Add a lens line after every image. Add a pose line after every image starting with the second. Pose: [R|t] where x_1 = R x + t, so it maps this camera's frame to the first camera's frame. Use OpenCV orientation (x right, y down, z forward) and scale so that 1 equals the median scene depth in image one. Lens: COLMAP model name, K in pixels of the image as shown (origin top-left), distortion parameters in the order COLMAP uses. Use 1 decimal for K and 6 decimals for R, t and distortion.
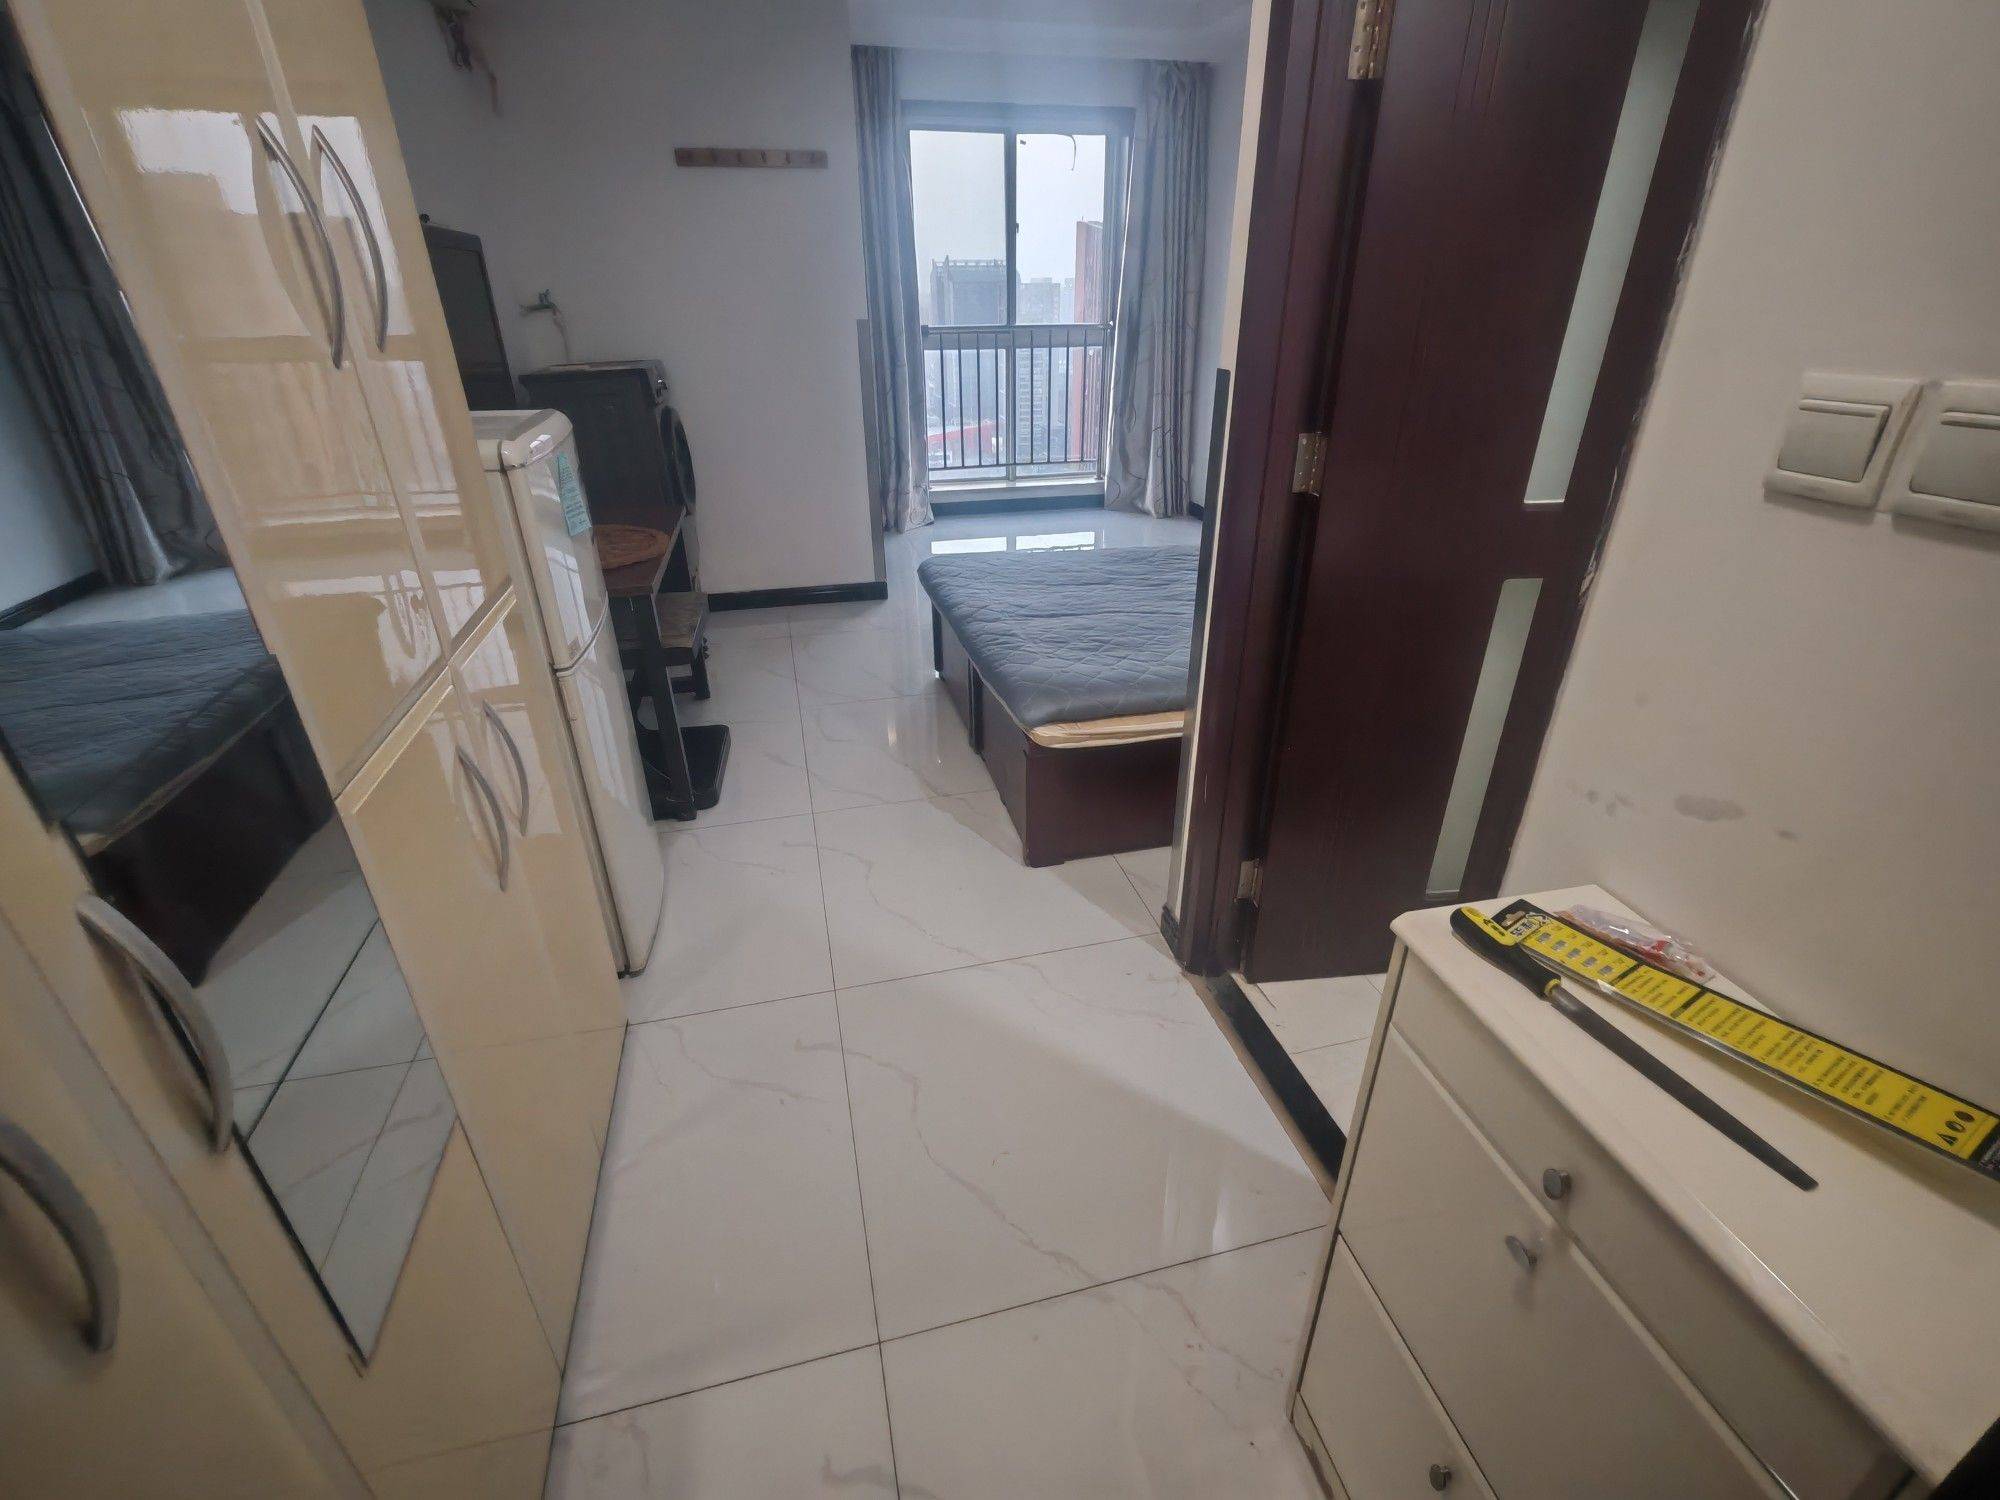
lens RADIAL K [[907.4, 0, 1009.5], [0, 907.4, 747.6], [0, 0, 1]] dist [-0.000298, 0.000291]
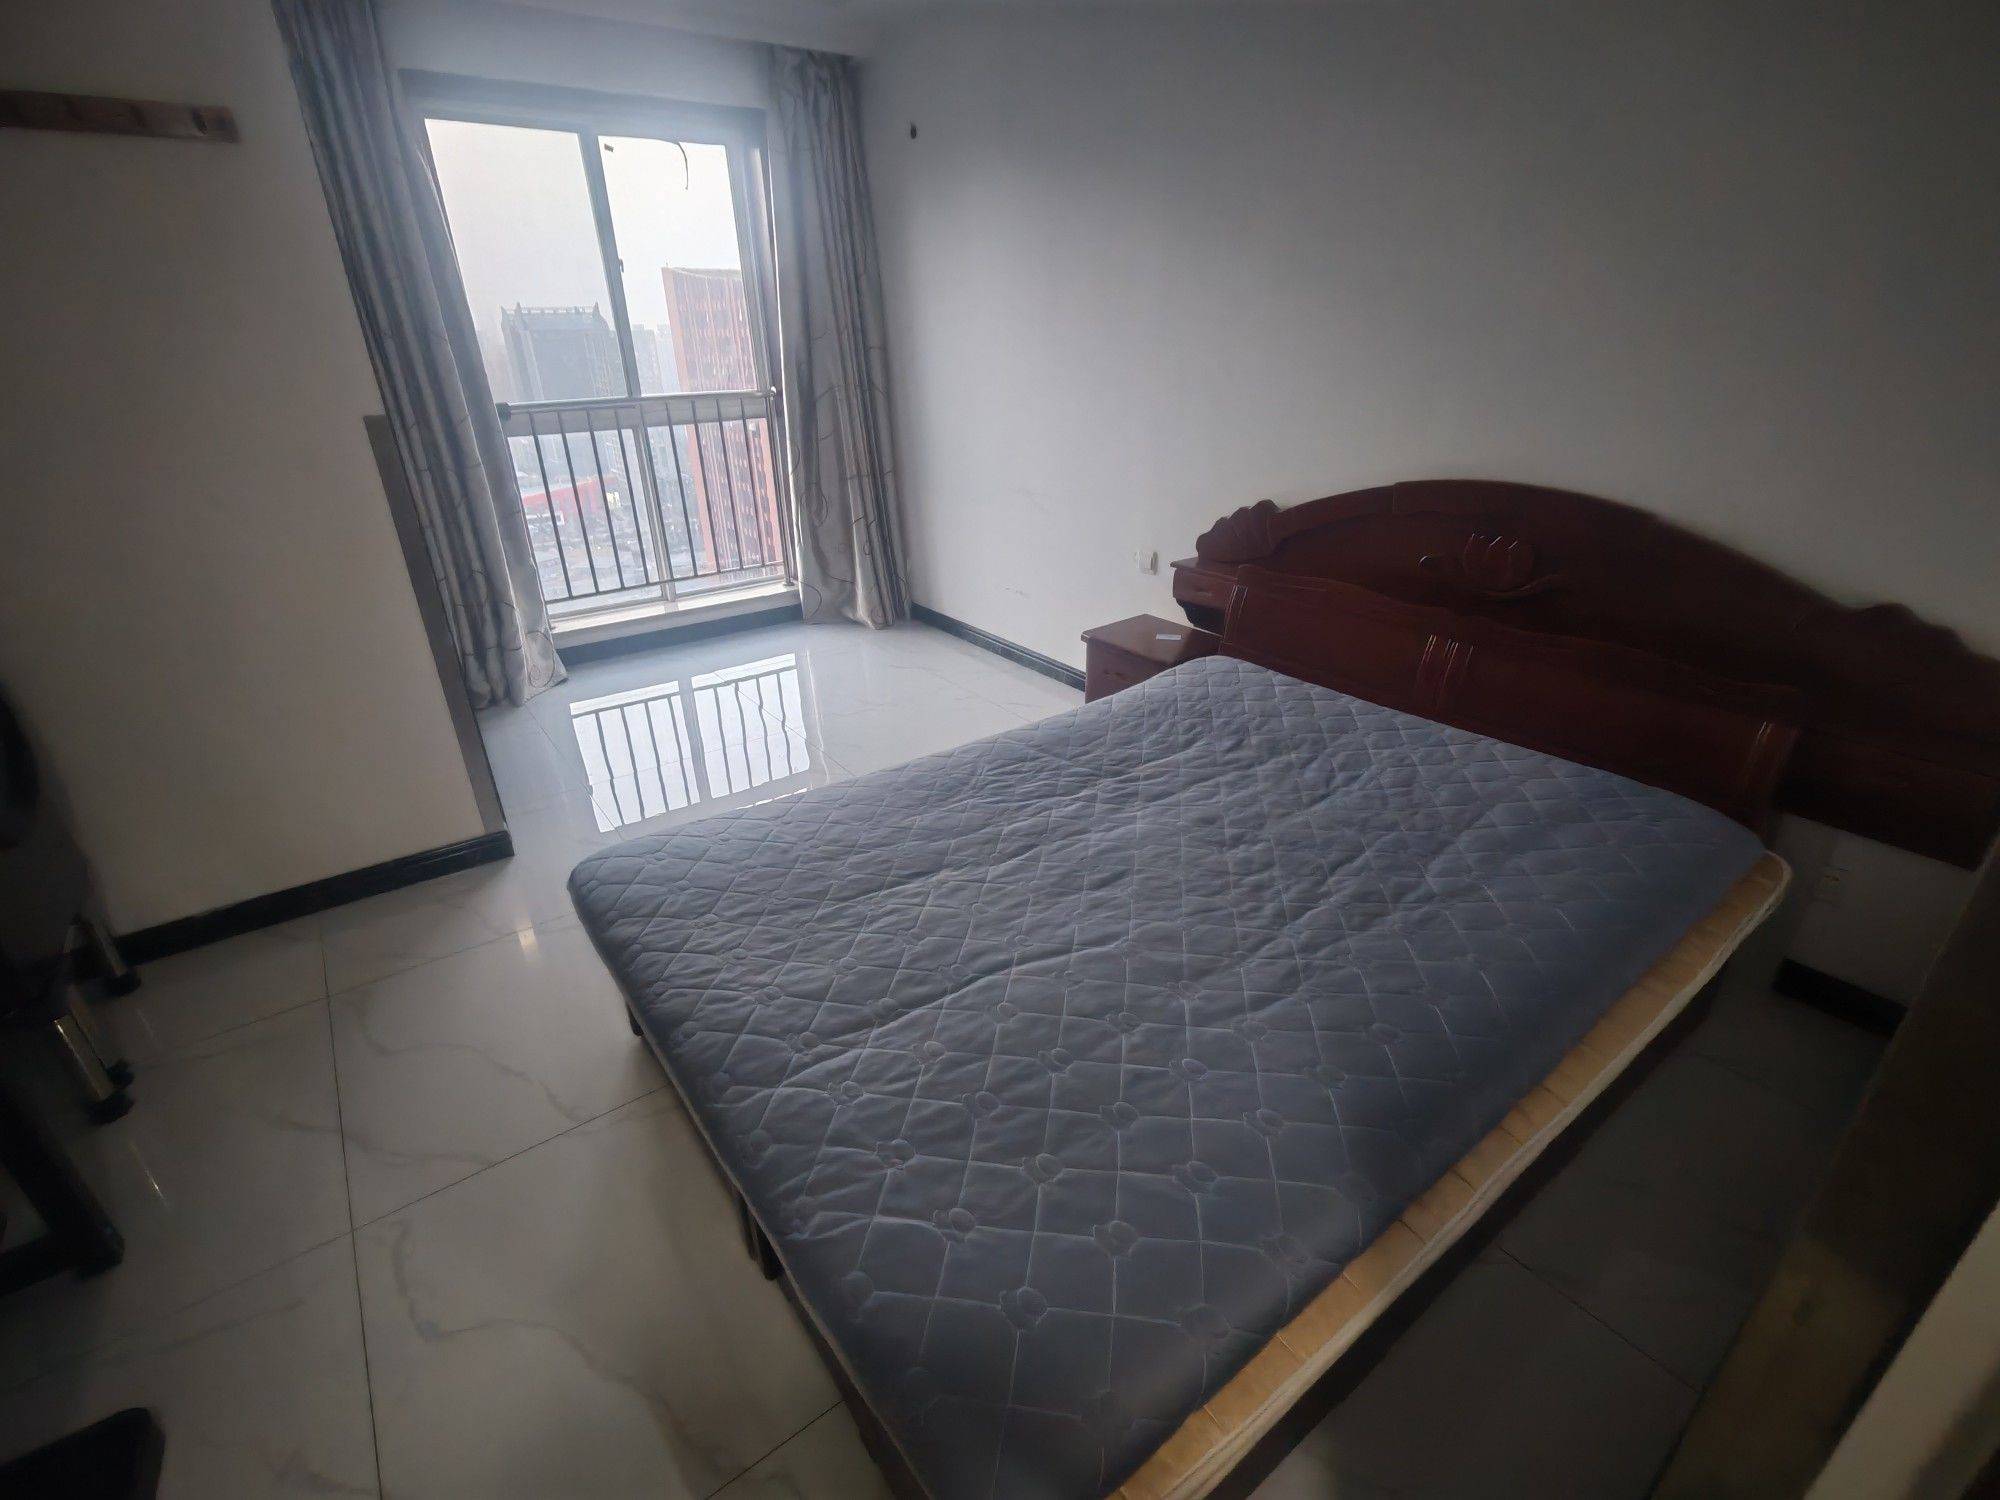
lens RADIAL K [[907.4, 0, 1009.5], [0, 907.4, 747.6], [0, 0, 1]] dist [-0.000298, 0.000291]
pose [[0.923868, -0.171157, 0.342305, -0.044025], [0.184780, 0.982753, -0.007325, -0.320494], [-0.335148, 0.070018, 0.939560, 0.588564]]
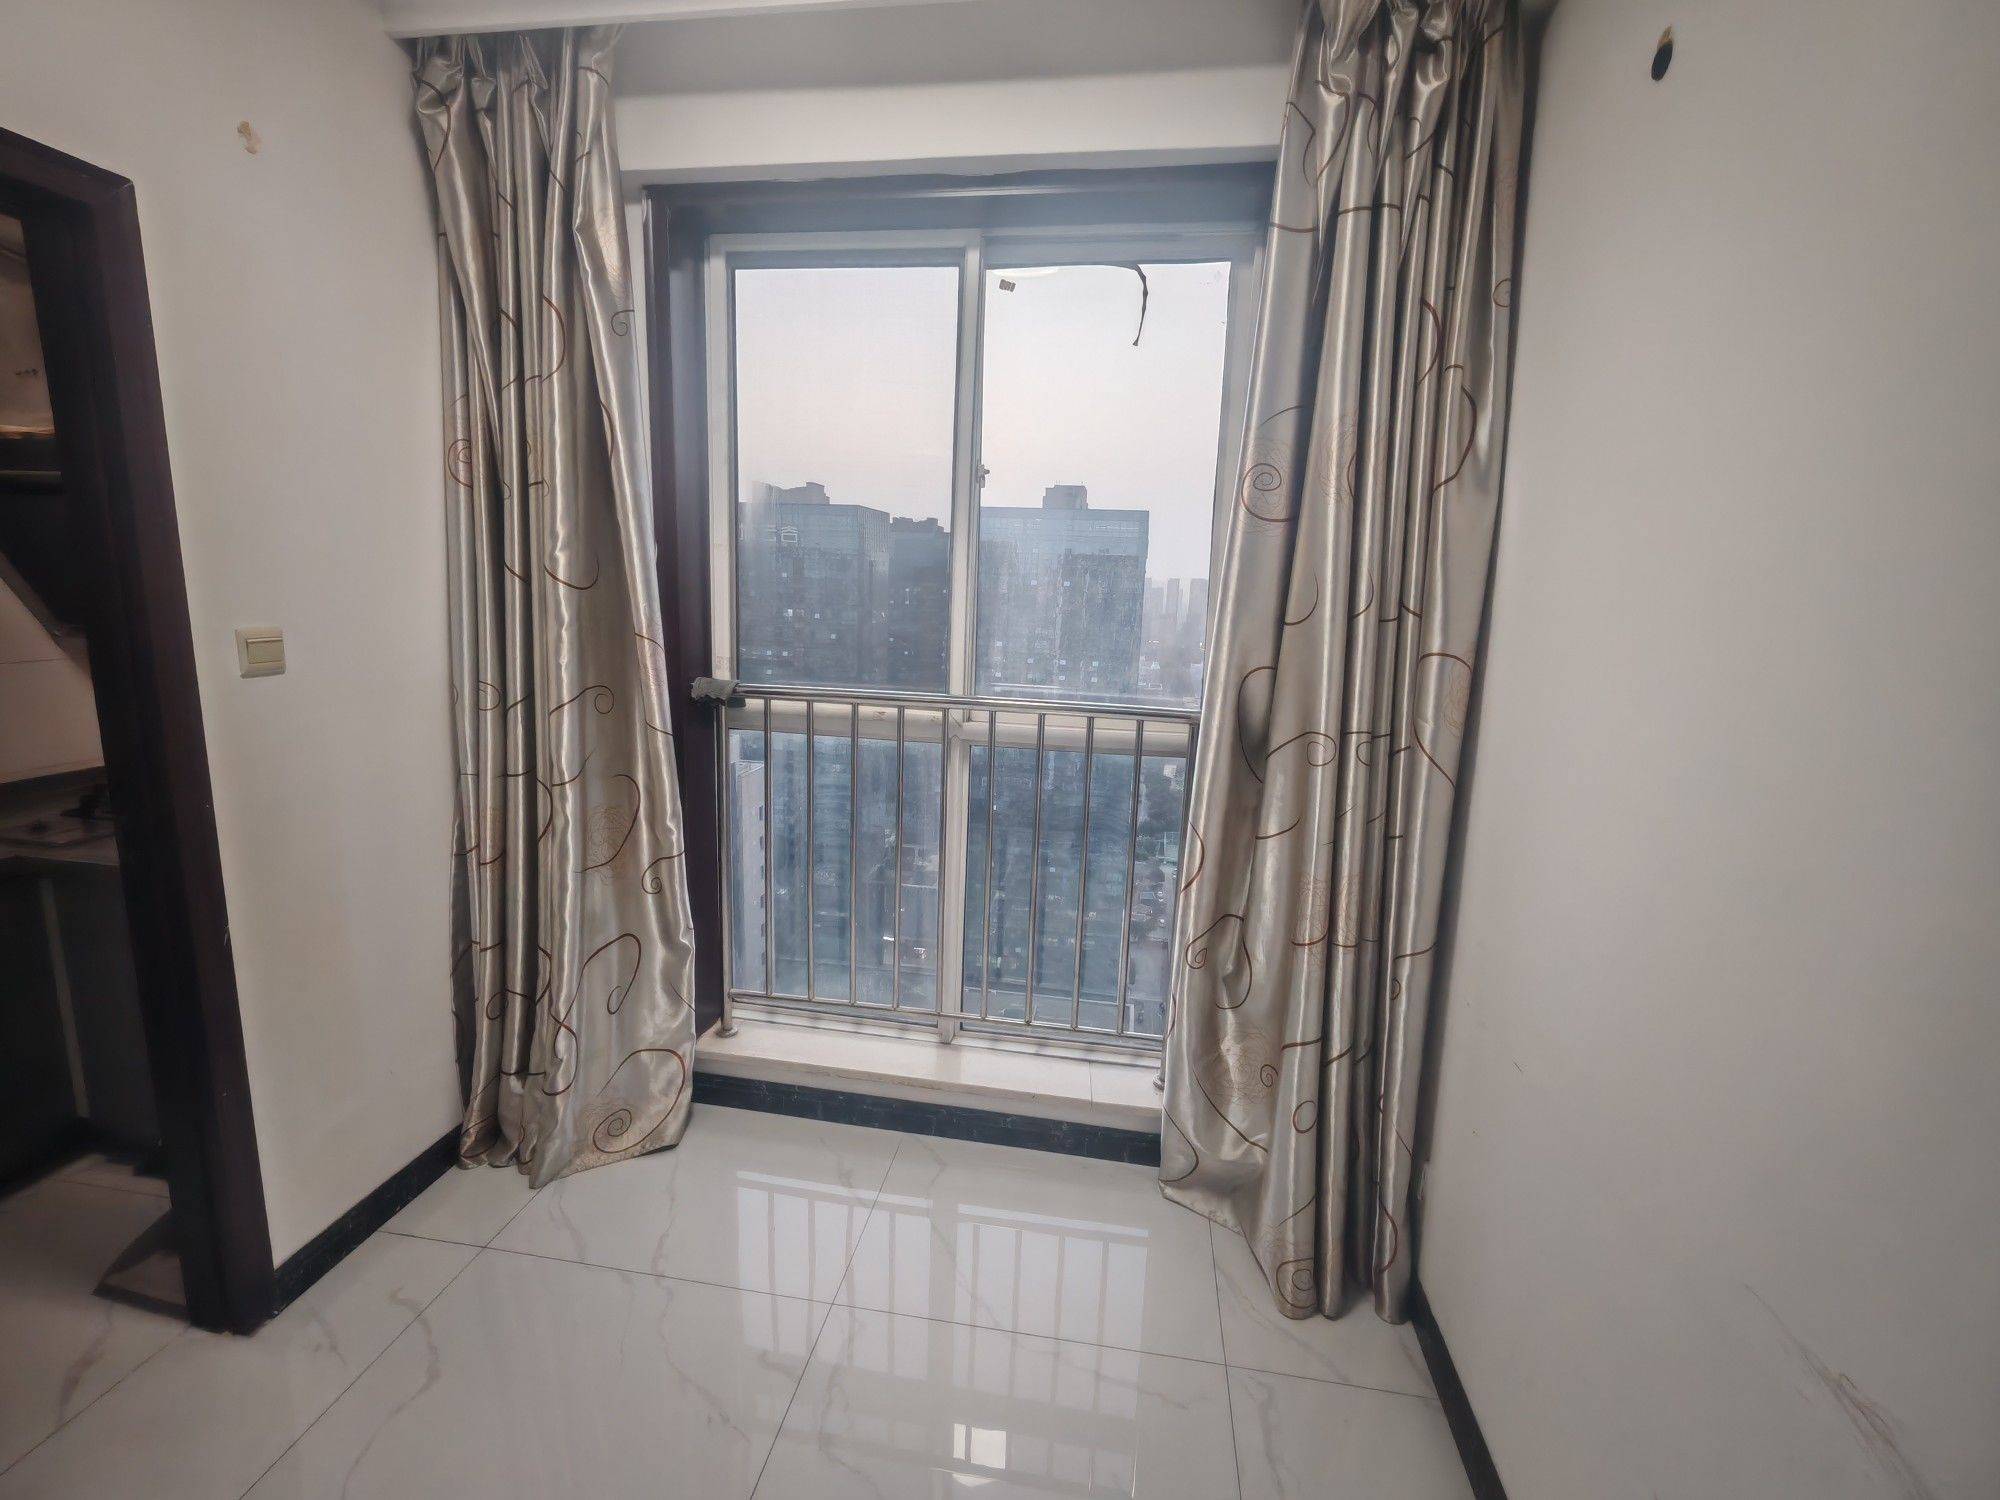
lens RADIAL K [[907.4, 0, 1009.5], [0, 907.4, 747.6], [0, 0, 1]] dist [-0.000298, 0.000291]
pose [[0.919066, 0.112742, -0.377633, 0.438254], [-0.217240, 0.944415, -0.246754, -0.861839], [0.328823, 0.308821, 0.892472, 1.621248]]
